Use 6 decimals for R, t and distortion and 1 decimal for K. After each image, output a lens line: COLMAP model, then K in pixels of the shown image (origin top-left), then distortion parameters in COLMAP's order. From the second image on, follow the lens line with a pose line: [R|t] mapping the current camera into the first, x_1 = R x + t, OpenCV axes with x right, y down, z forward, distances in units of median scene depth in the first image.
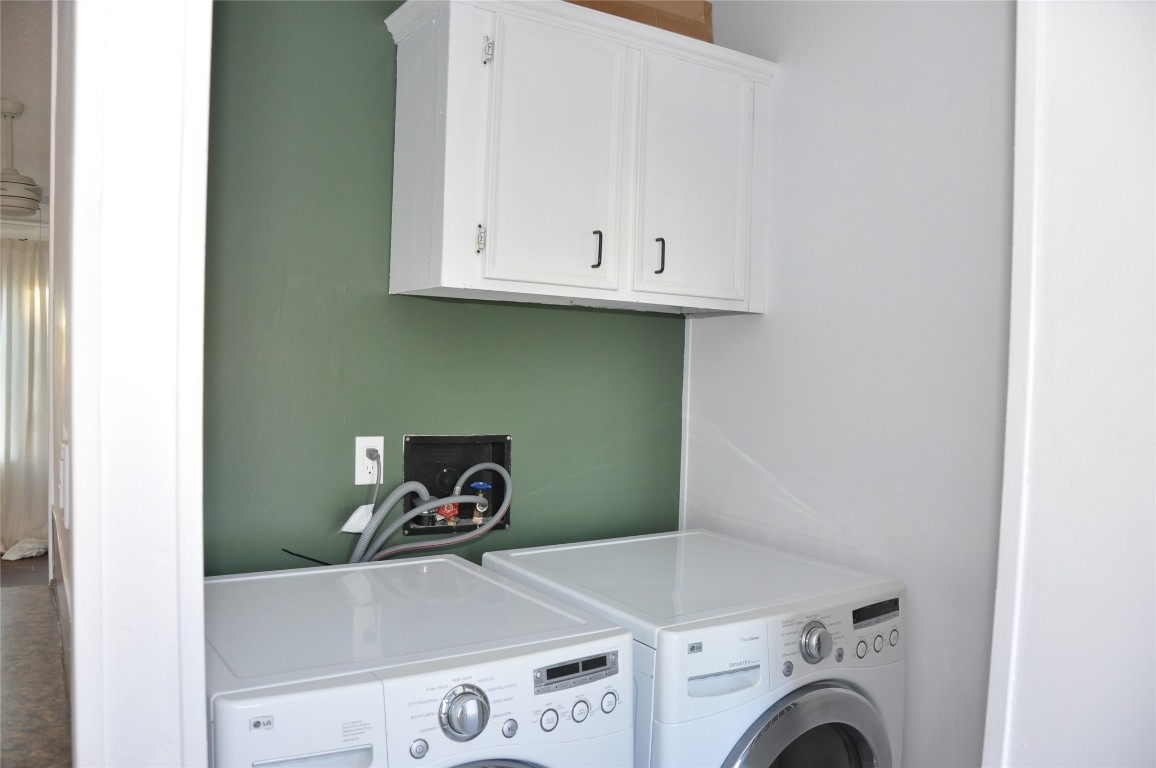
lens RADIAL K [[888.1, 0, 574.4], [0, 888.1, 391.7], [0, 0, 1]] dist [-0.143511, 0.101567]
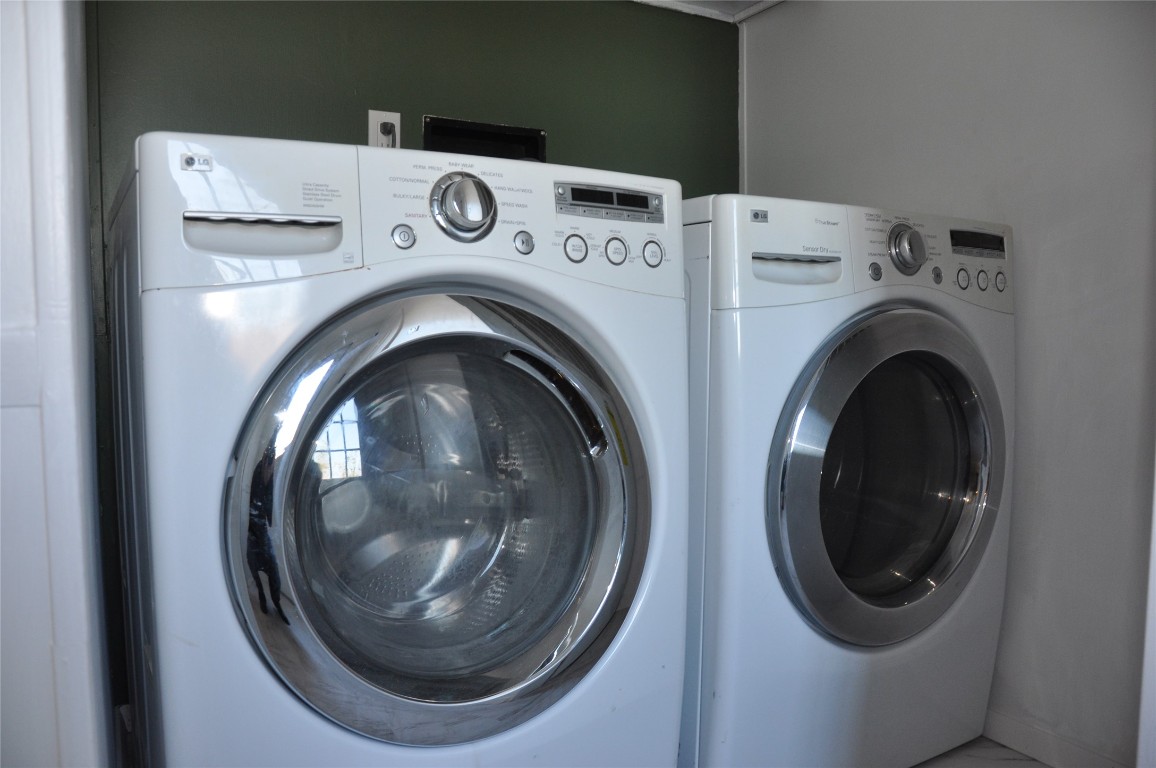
lens RADIAL K [[888.1, 0, 581.9], [0, 888.1, 379.8], [0, 0, 1]] dist [-0.143511, 0.101567]
pose [[0.997657, -0.025387, -0.063528, 0.021718], [0.026908, 0.999369, 0.023201, 0.420747], [0.062899, -0.024856, 0.997710, 0.174143]]
